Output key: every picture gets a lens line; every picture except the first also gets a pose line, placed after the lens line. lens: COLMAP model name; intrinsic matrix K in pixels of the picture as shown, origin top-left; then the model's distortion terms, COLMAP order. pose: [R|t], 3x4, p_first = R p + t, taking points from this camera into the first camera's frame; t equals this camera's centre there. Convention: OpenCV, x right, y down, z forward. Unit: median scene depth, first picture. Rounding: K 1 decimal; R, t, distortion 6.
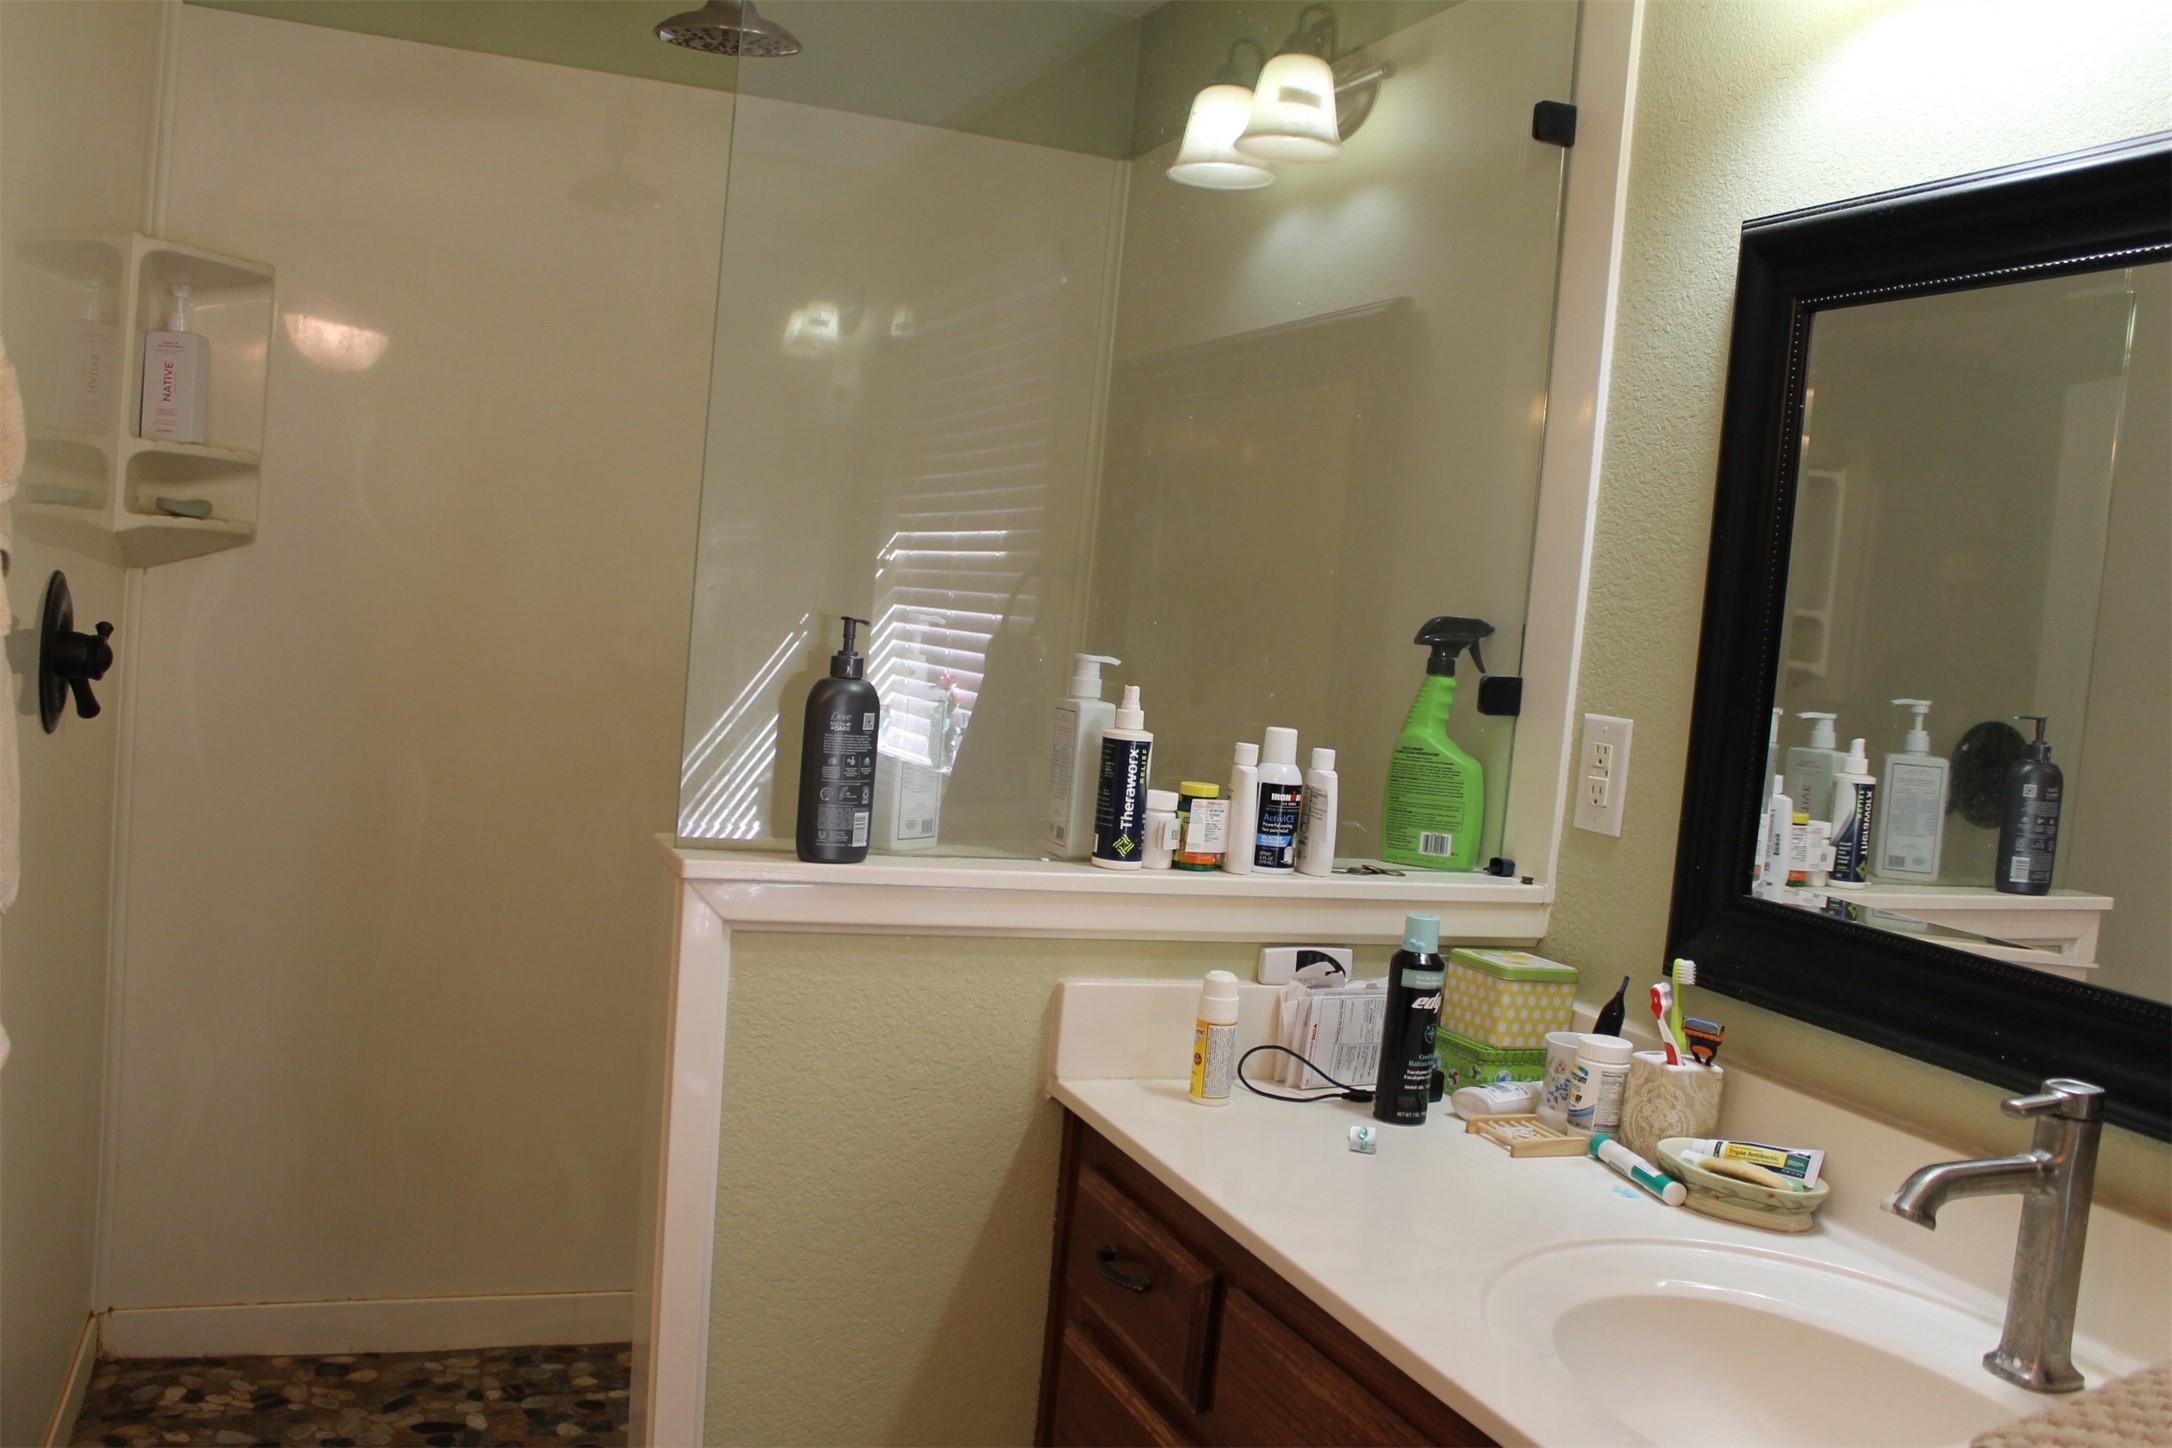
lens RADIAL K [[1849.6, 0, 1086.0], [0, 1849.6, 724.0], [0, 0, 1]] dist [-0.162544, 0.157552]
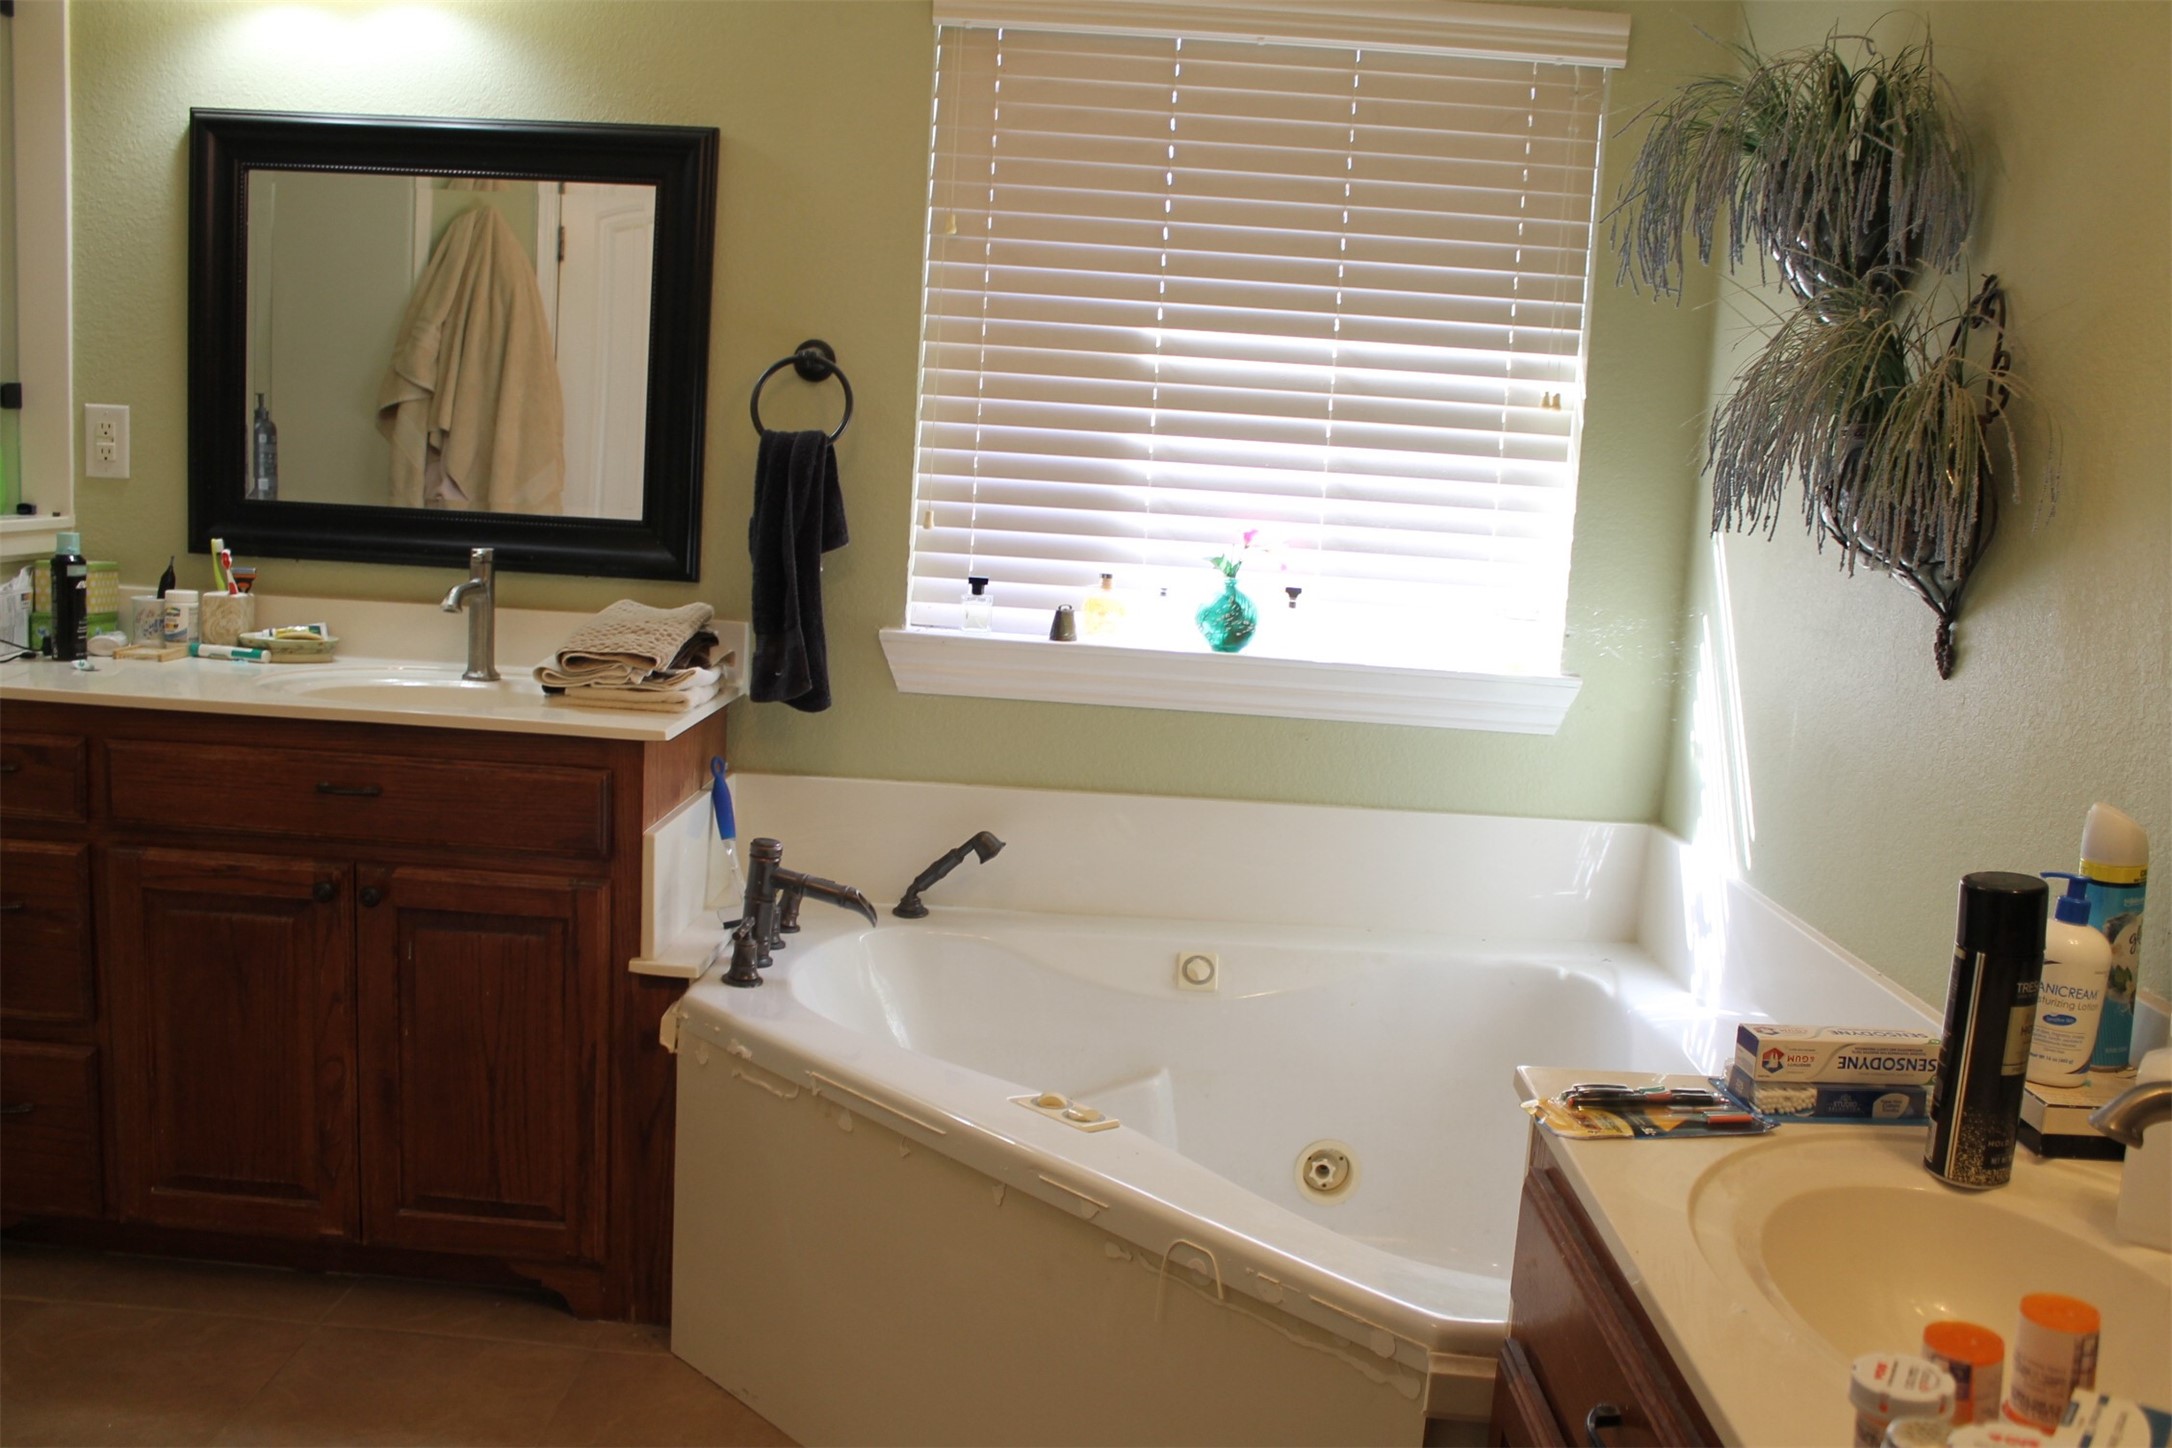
lens RADIAL K [[1849.6, 0, 1086.0], [0, 1849.6, 724.0], [0, 0, 1]] dist [-0.162544, 0.157552]
pose [[0.392261, -0.201649, 0.897479, -0.948160], [0.036033, 0.978295, 0.204058, -0.020502], [-0.919148, -0.047705, 0.391013, -0.475737]]
